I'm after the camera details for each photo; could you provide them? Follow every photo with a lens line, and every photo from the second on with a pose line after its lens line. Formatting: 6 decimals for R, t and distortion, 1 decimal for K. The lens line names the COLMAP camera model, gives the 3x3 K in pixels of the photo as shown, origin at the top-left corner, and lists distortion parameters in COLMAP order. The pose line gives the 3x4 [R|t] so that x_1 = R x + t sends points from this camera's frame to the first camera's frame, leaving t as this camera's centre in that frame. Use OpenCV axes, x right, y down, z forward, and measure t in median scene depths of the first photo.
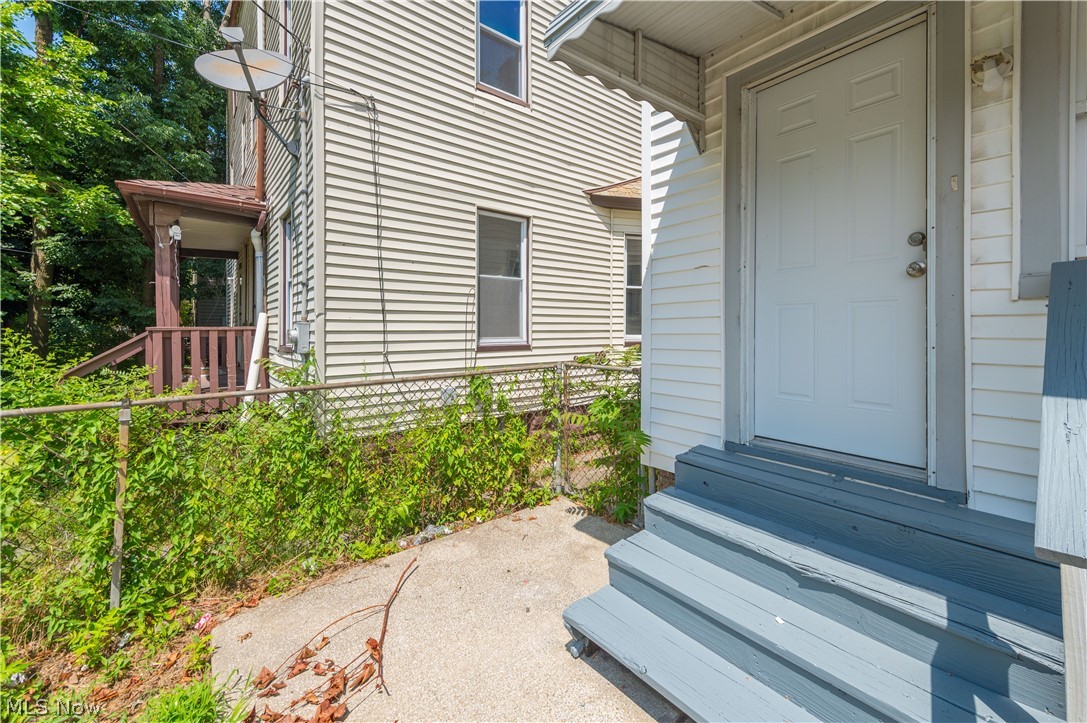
lens RADIAL K [[434.6, 0, 539.2], [0, 434.6, 326.5], [0, 0, 1]] dist [0.008183, -0.000191]
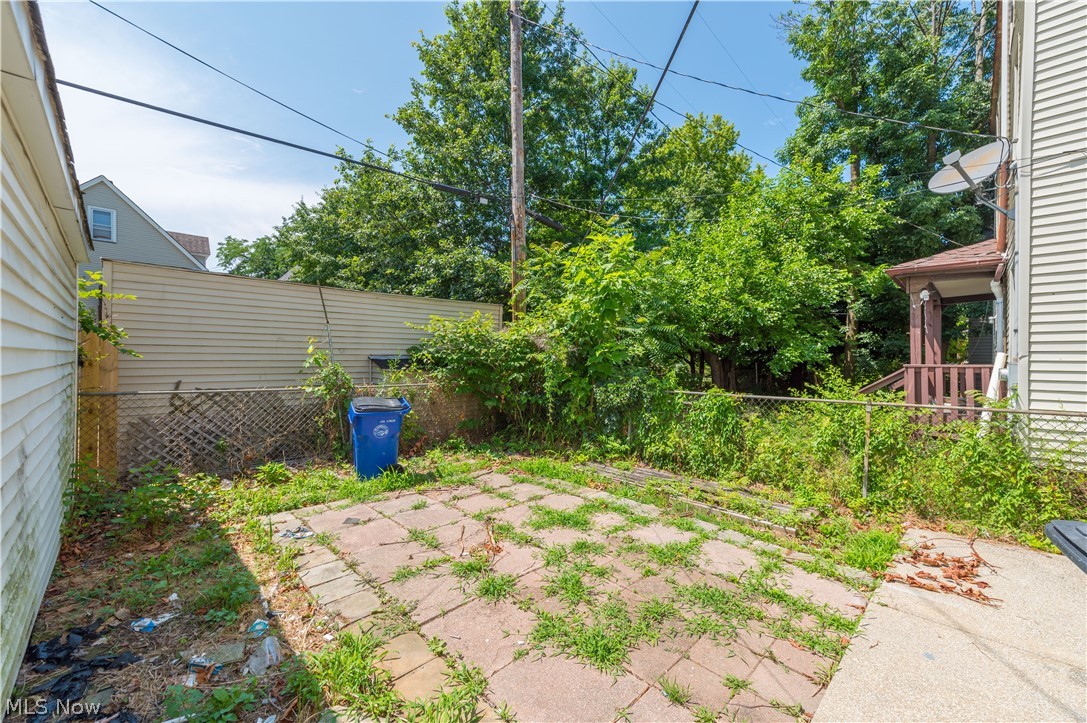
lens RADIAL K [[443.0, 0, 543.5], [0, 443.0, 361.5], [0, 0, 1]] dist [0.002506, -0.000072]
pose [[0.102525, 0.004801, -0.994719, 0.427850], [-0.000295, 0.999988, 0.004796, -0.014715], [0.994730, -0.000198, 0.102526, -0.326731]]
